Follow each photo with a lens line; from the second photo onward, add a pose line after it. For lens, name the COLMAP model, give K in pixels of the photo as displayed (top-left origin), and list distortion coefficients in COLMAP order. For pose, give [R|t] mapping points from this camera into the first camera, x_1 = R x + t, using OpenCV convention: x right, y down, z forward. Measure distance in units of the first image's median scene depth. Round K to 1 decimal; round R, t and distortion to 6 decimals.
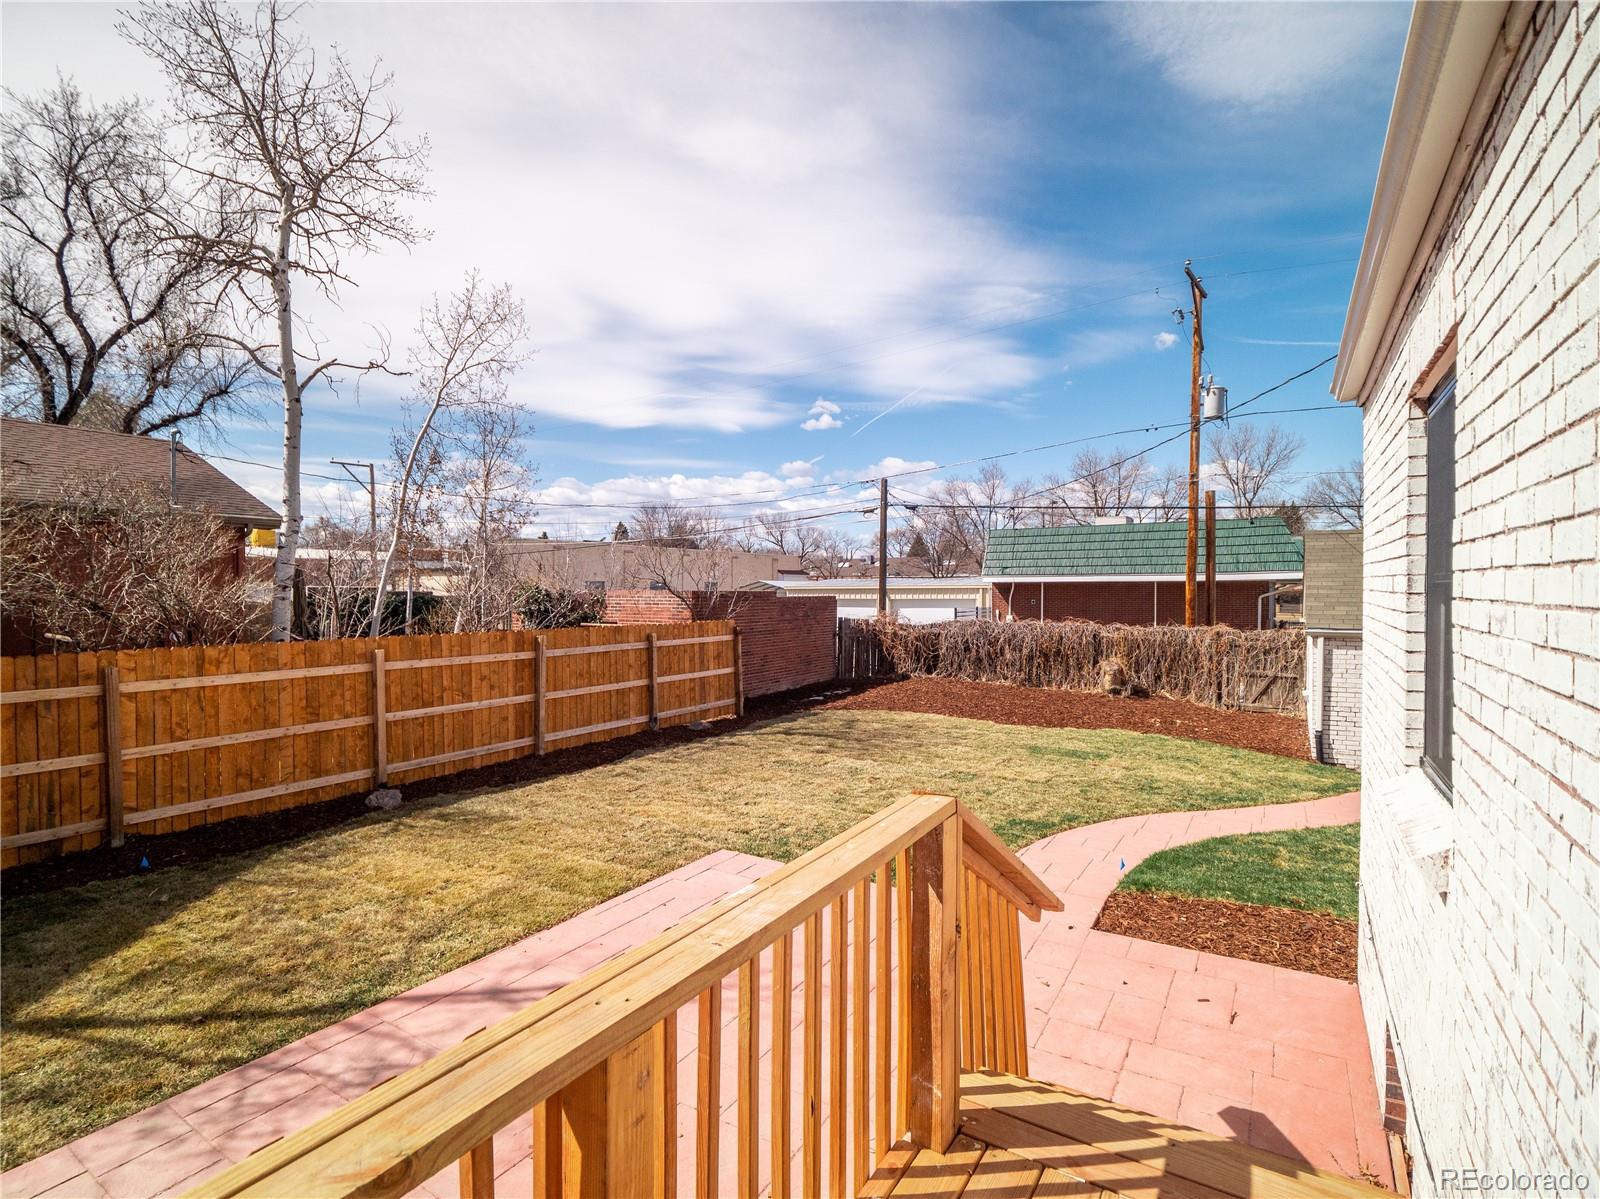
lens RADIAL K [[784.0, 0, 787.5], [0, 784.0, 602.9], [0, 0, 1]] dist [-0.007081, -0.005984]
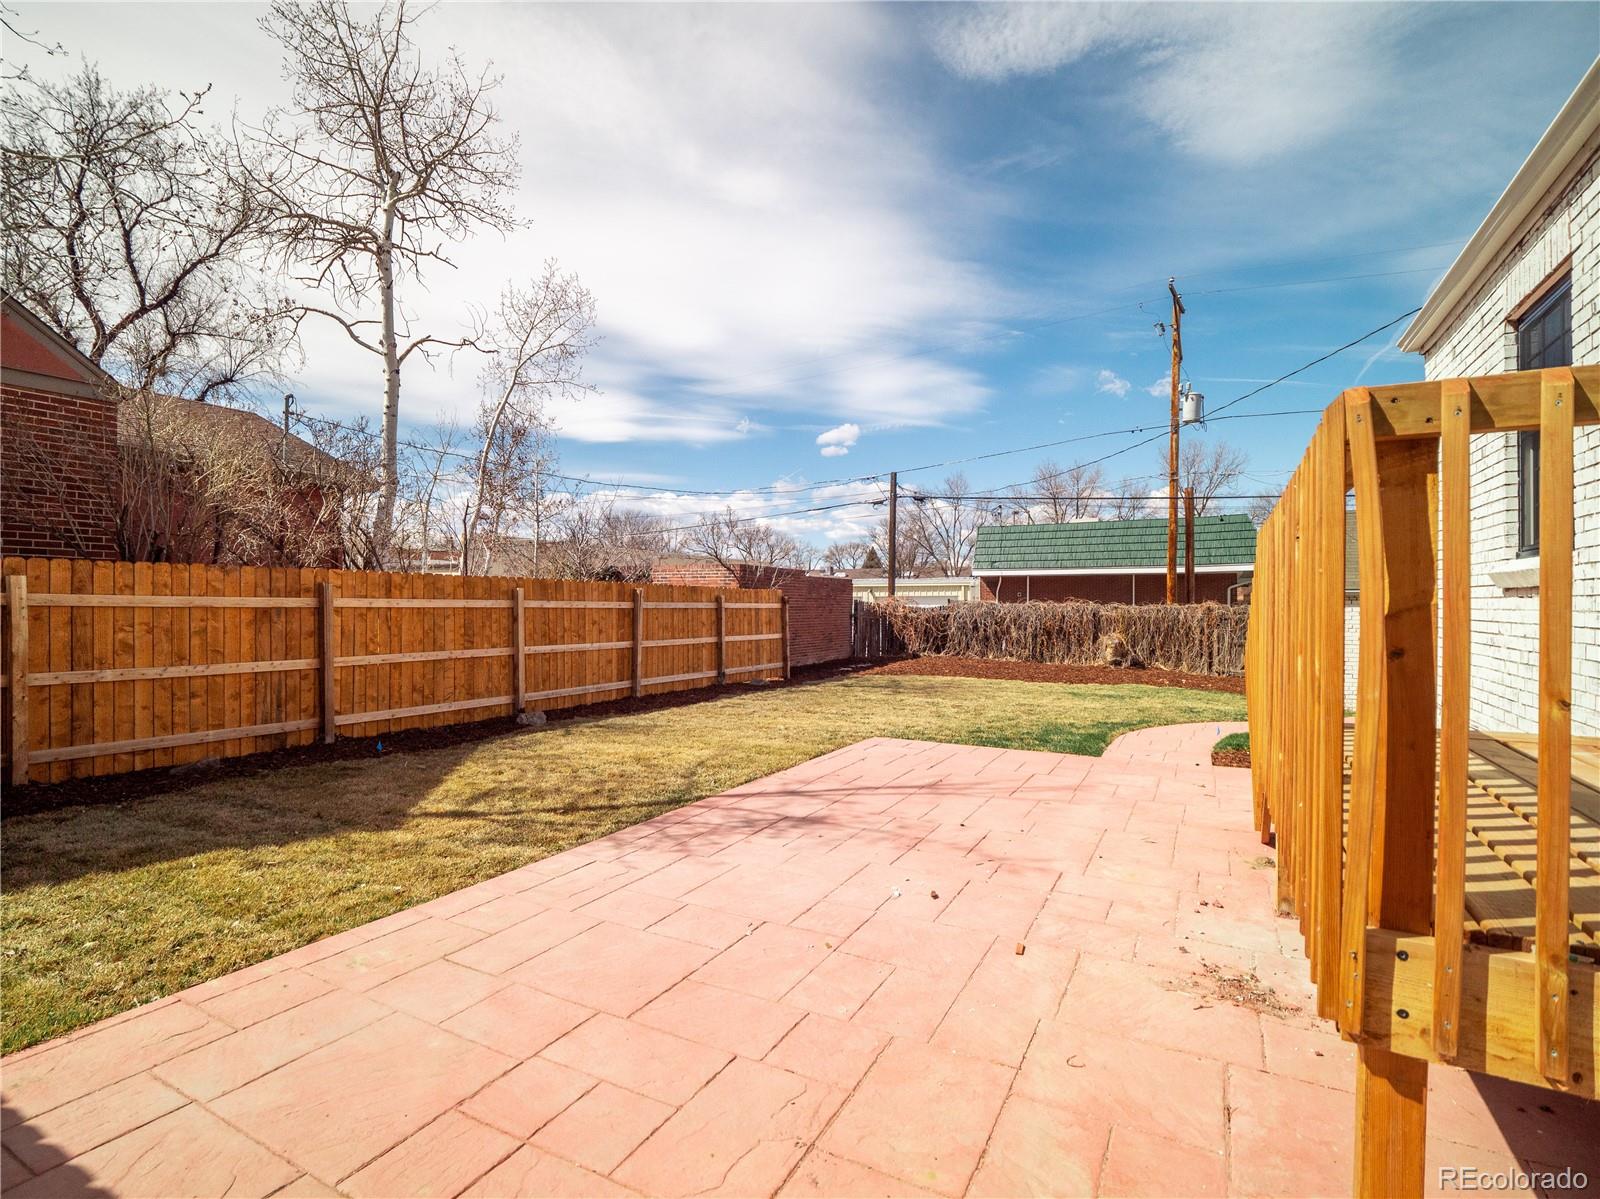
lens RADIAL K [[784.0, 0, 785.6], [0, 784.0, 601.6], [0, 0, 1]] dist [-0.007081, -0.005984]
pose [[0.997914, 0.006412, 0.064232, -0.140450], [-0.004994, 0.999741, -0.022223, 0.065733], [-0.064358, 0.021856, 0.997687, -0.082847]]
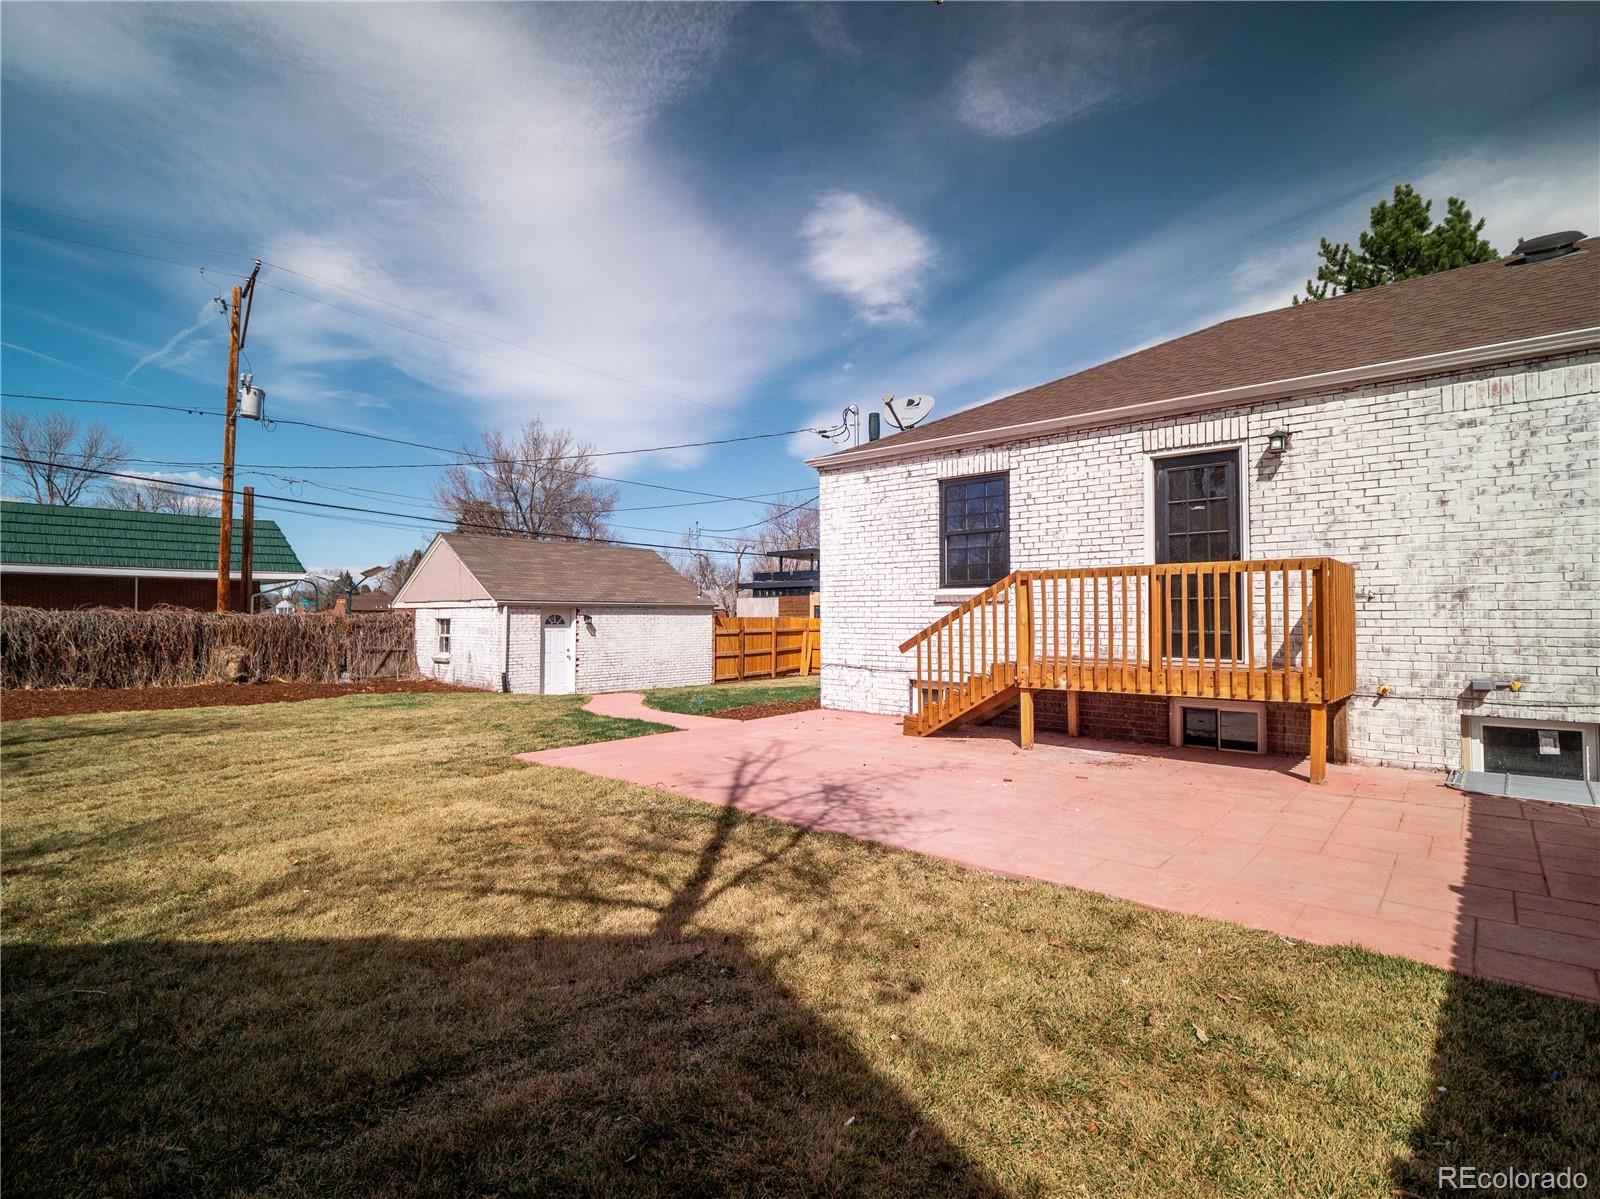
lens RADIAL K [[784.0, 0, 793.1], [0, 784.0, 594.9], [0, 0, 1]] dist [-0.007081, -0.005984]
pose [[0.163971, 0.029184, 0.986033, -0.509103], [0.019336, 0.999275, -0.032791, 0.065623], [-0.986276, 0.024443, 0.163288, 0.206375]]
